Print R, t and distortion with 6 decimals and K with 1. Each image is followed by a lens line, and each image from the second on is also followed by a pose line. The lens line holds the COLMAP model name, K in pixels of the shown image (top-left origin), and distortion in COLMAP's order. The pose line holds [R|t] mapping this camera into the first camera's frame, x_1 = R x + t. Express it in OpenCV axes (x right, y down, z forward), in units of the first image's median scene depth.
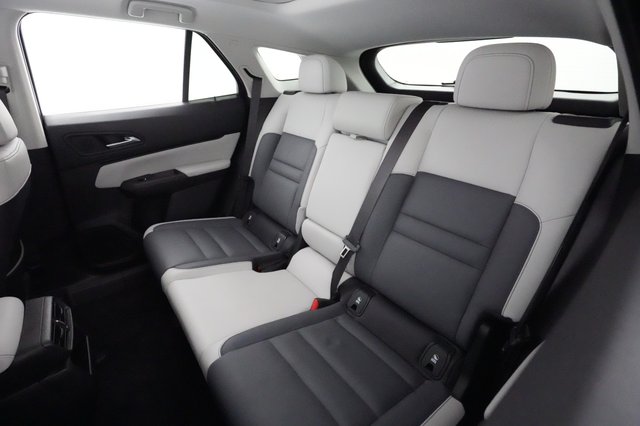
lens RADIAL K [[305.8, 0, 320.0], [0, 305.8, 213.0], [0, 0, 1]] dist [-0.005510, -0.000431]
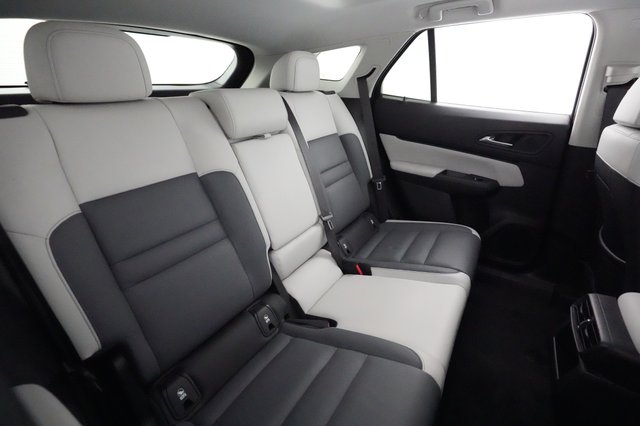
lens RADIAL K [[305.8, 0, 320.0], [0, 305.8, 213.0], [0, 0, 1]] dist [-0.005510, -0.000431]
pose [[-0.346727, -0.395576, 0.850470, -0.737671], [0.368607, 0.776302, 0.511355, -0.436305], [-0.862502, 0.490790, -0.123353, 0.992271]]
